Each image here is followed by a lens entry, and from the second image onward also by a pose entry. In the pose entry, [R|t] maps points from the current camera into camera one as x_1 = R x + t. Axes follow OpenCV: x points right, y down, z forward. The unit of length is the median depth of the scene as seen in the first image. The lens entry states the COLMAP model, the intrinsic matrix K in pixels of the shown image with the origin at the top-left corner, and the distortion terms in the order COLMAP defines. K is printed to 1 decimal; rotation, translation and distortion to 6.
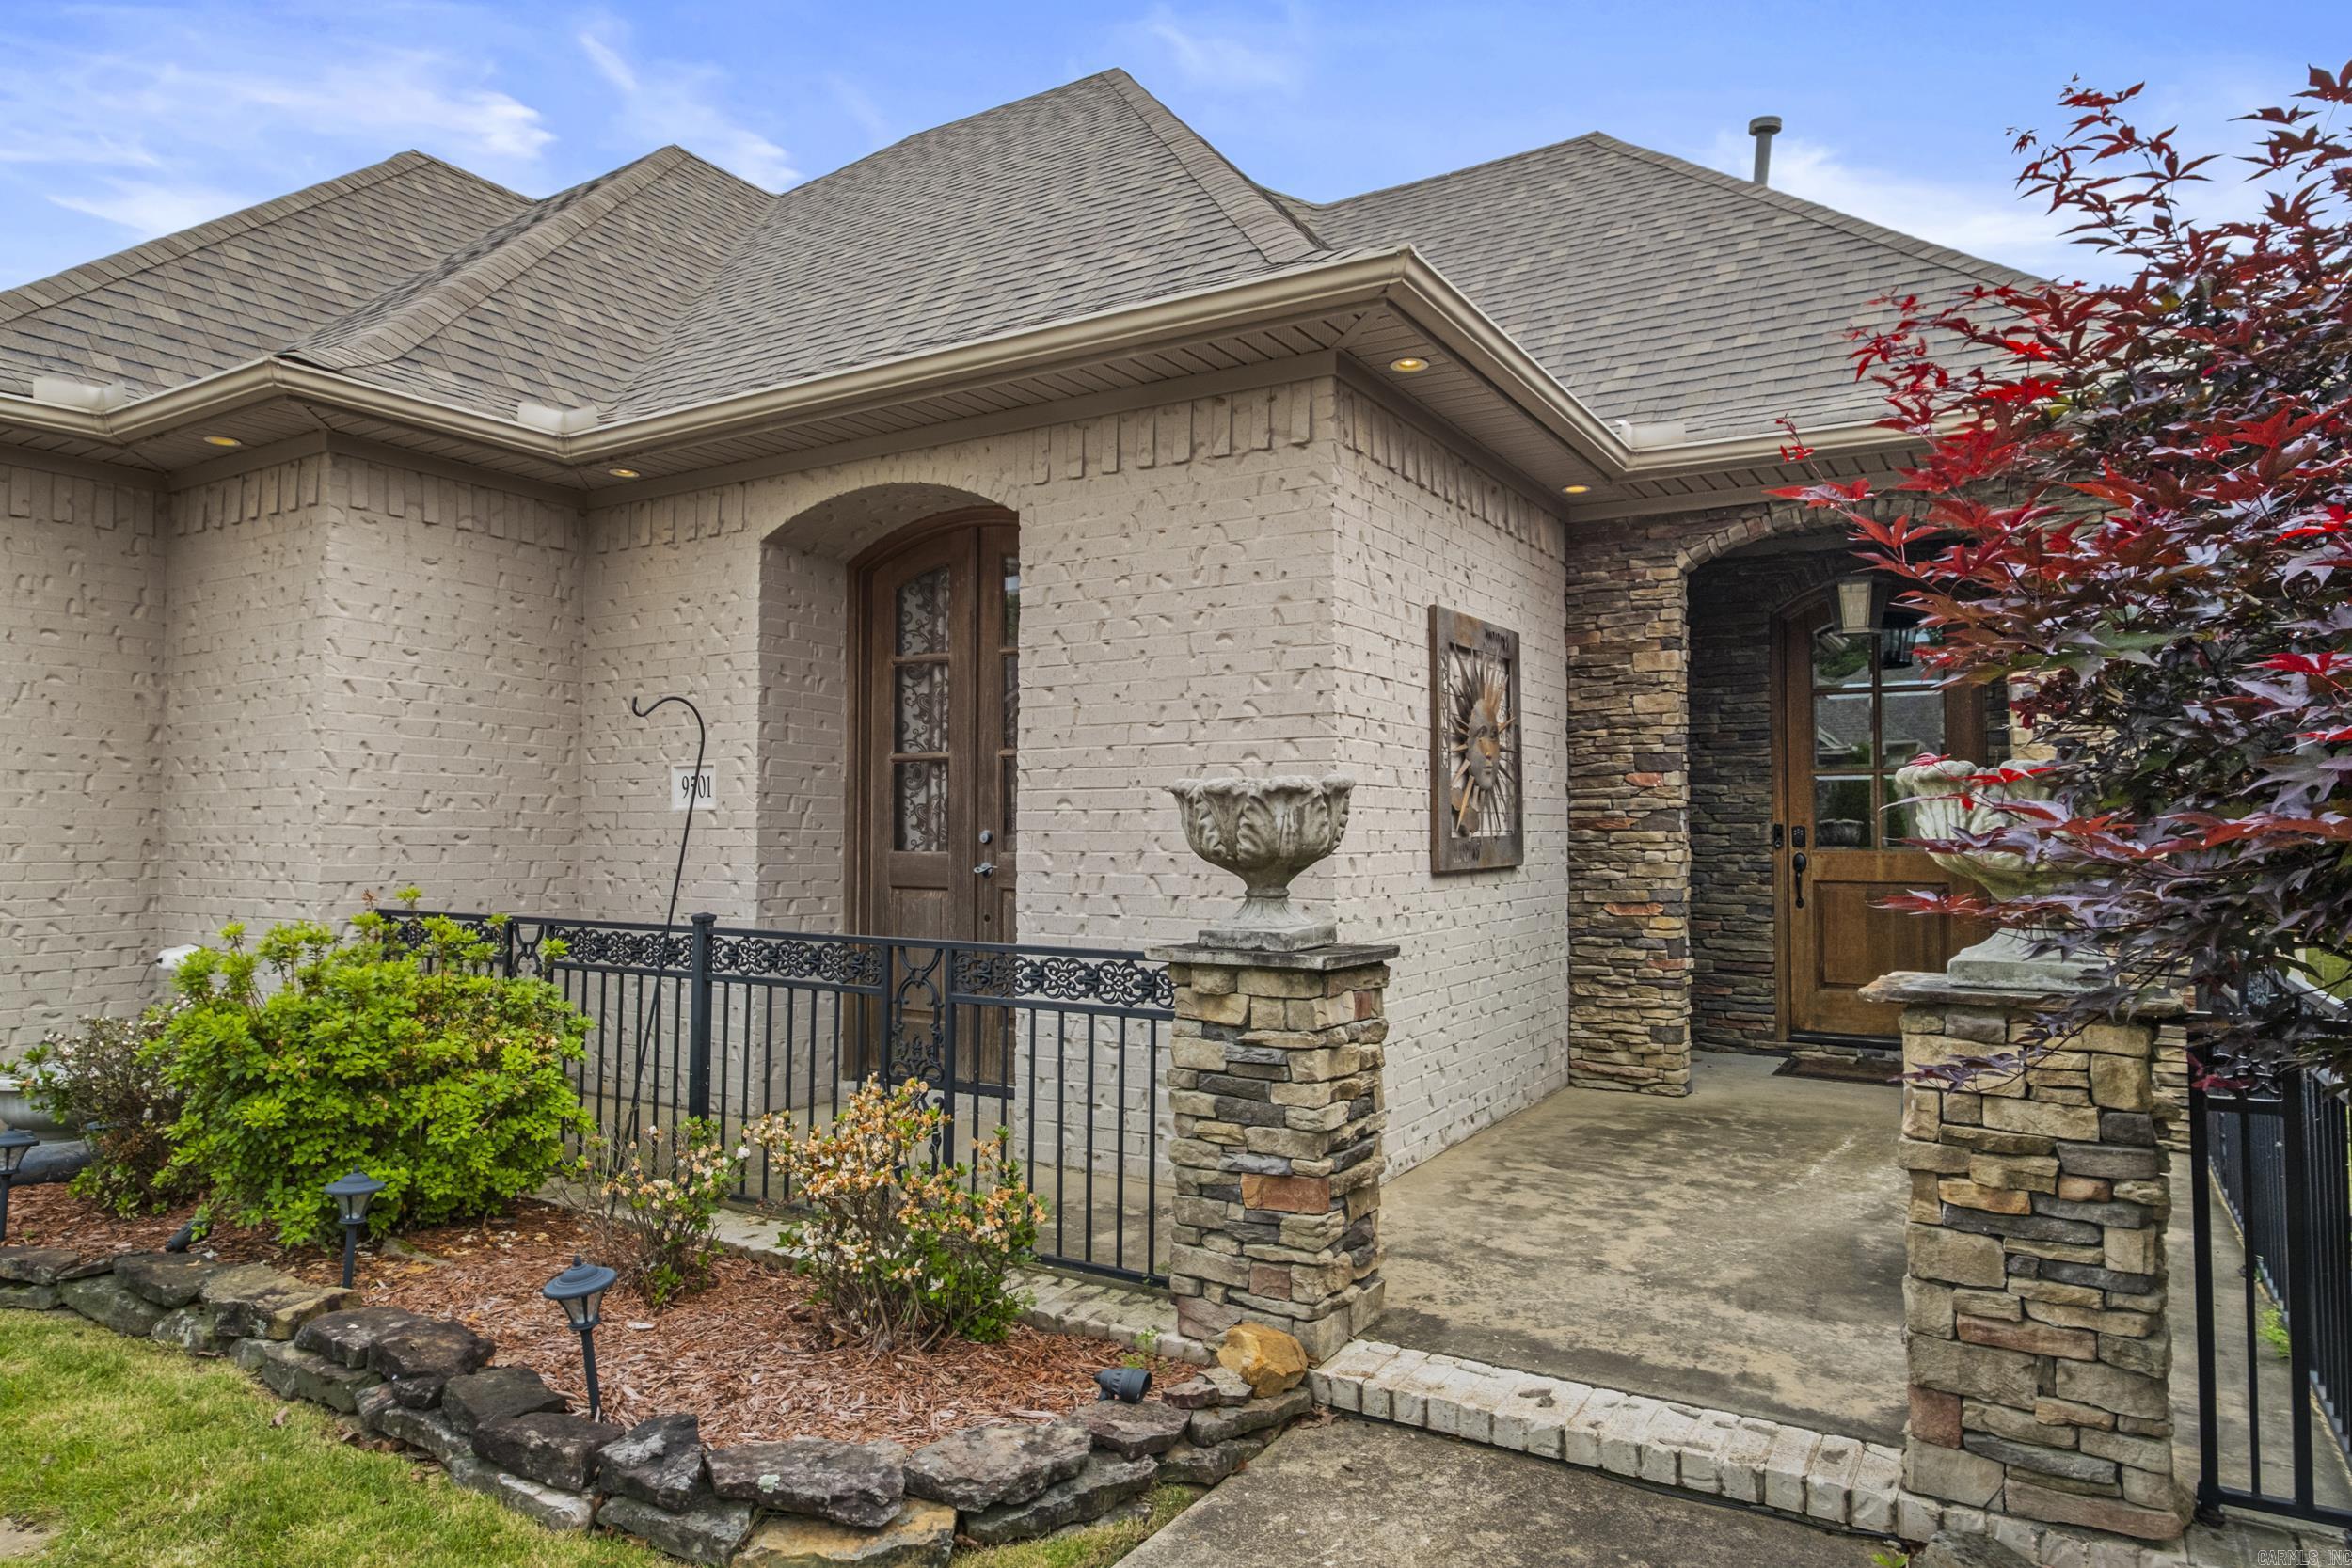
lens RADIAL K [[1437.0, 0, 1176.0], [0, 1437.0, 784.0], [0, 0, 1]] dist [-0.001560, 0.001066]
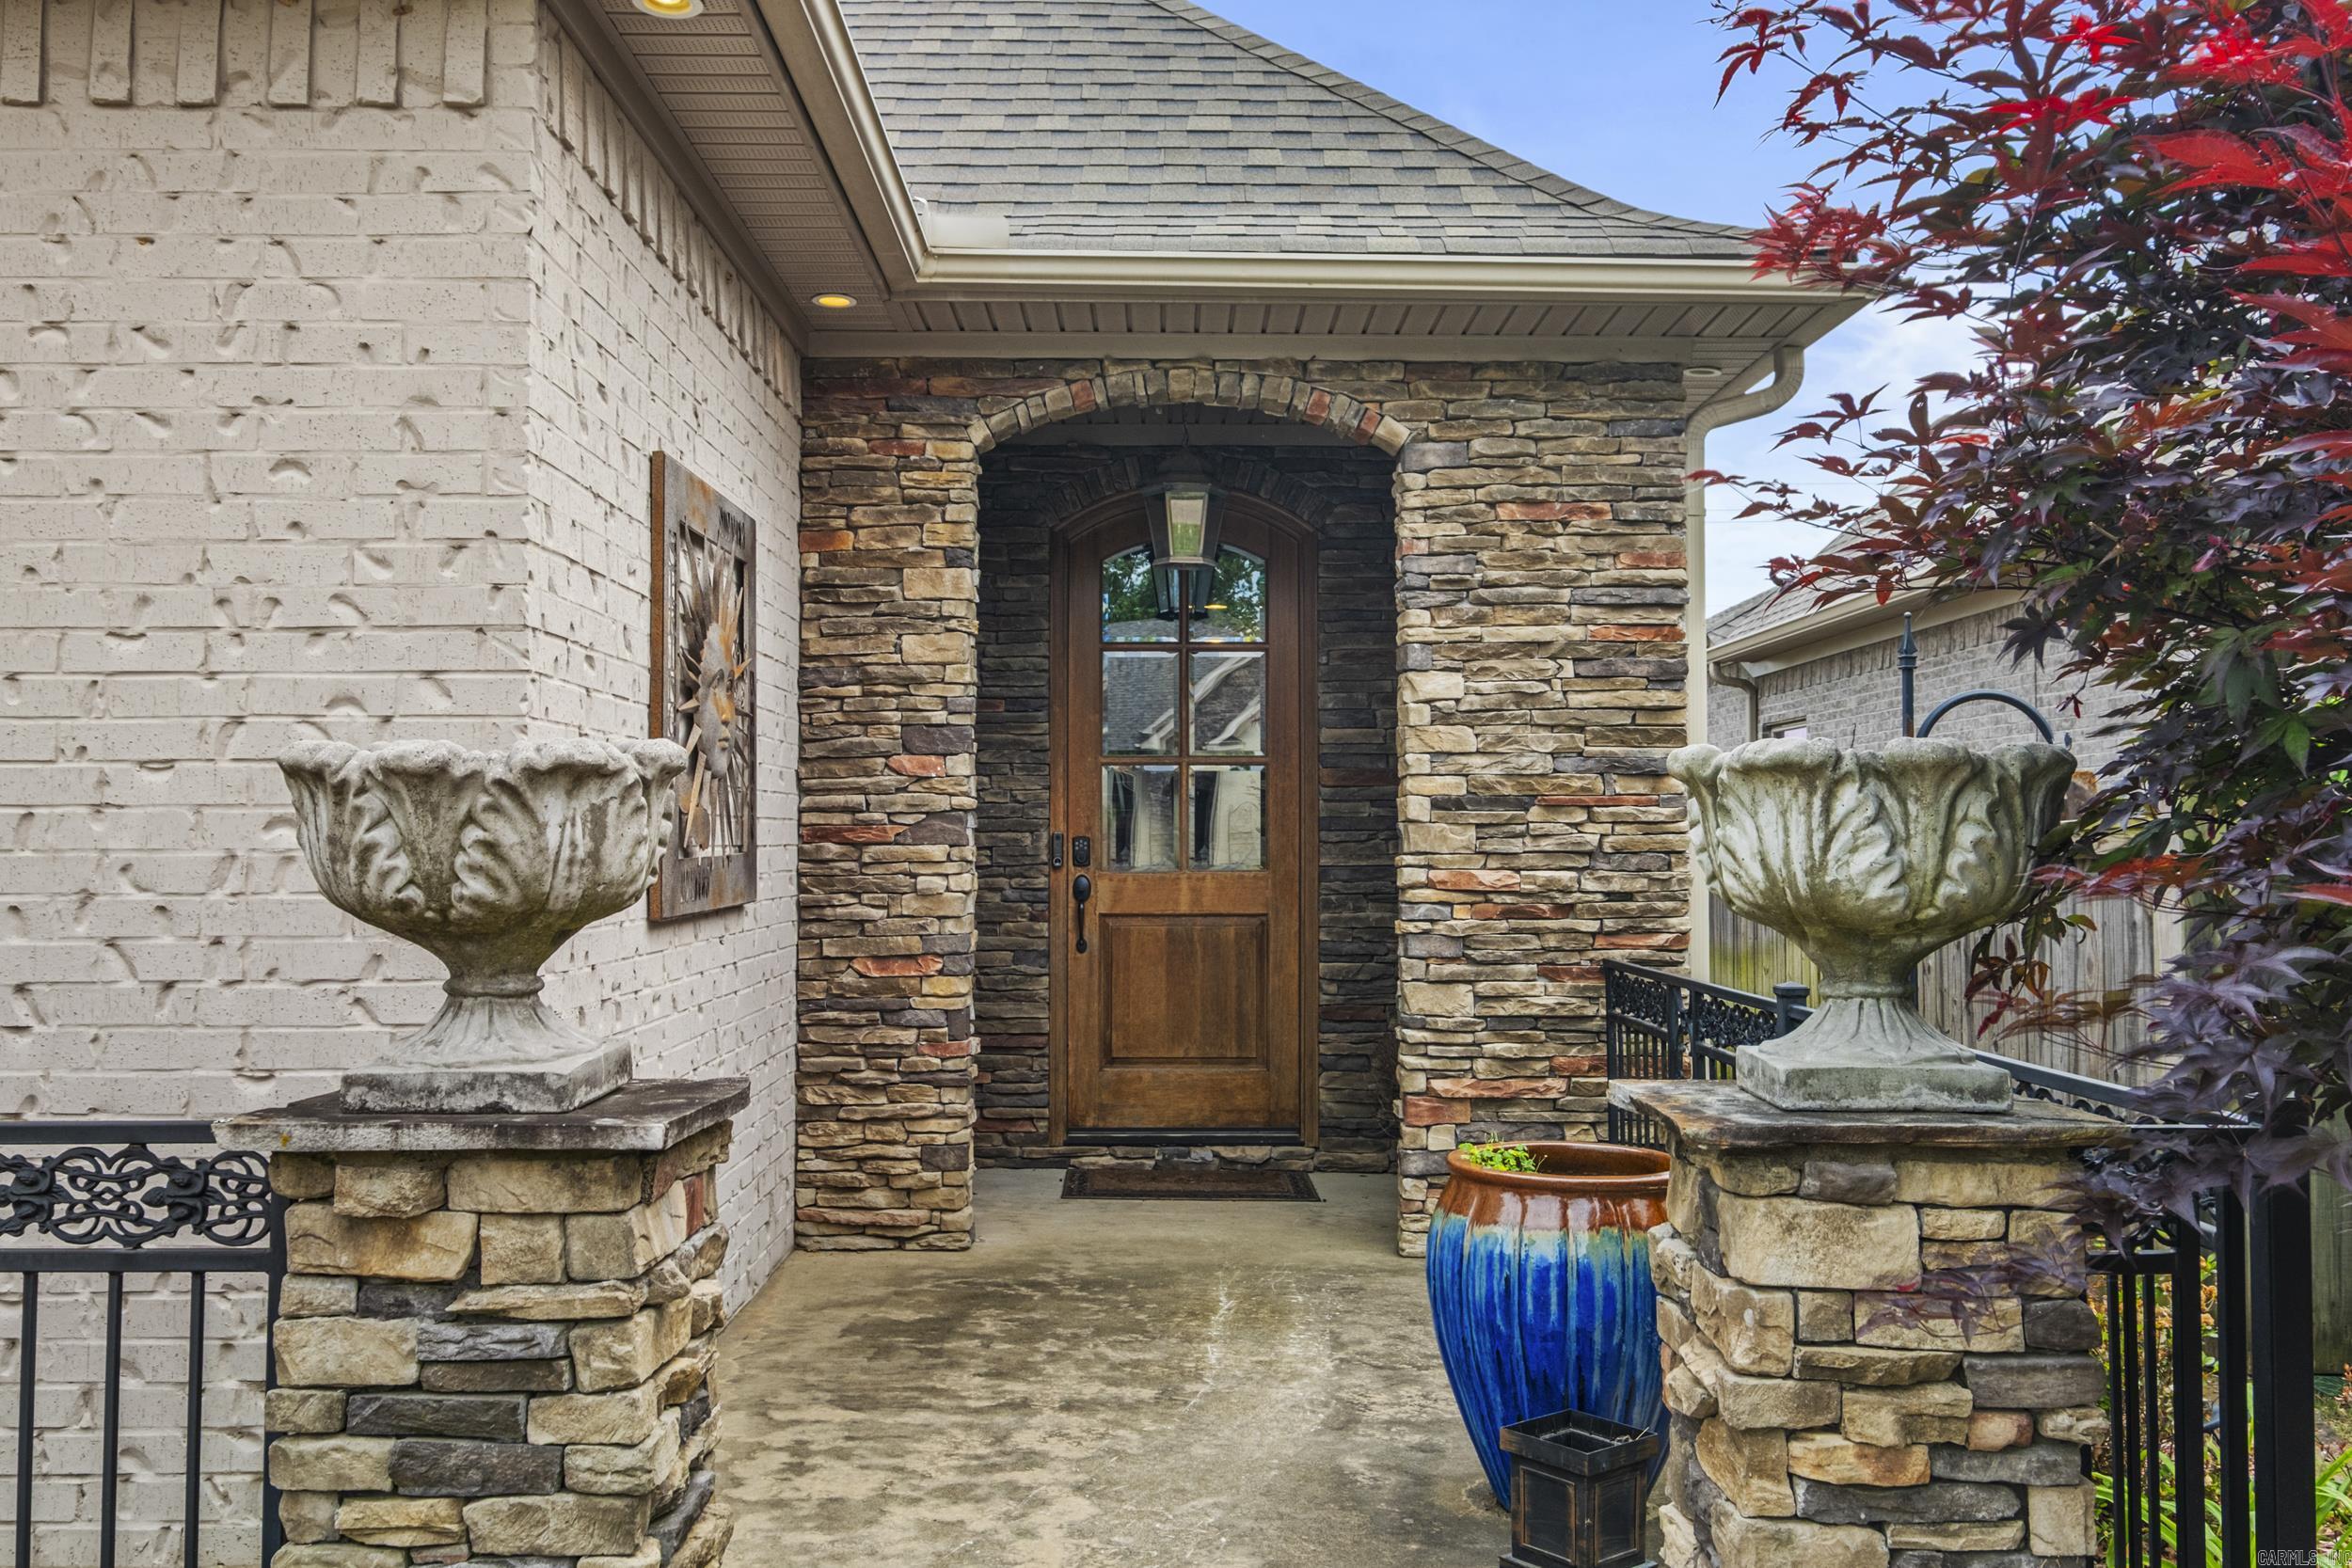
lens RADIAL K [[2003.7, 0, 1172.2], [0, 2003.7, 778.9], [0, 0, 1]] dist [-0.024262, 0.054394]
pose [[0.851745, 0.014135, 0.523767, -0.066634], [-0.015374, 0.999880, -0.001983, 0.004049], [-0.523732, -0.006363, 0.851860, 0.233739]]
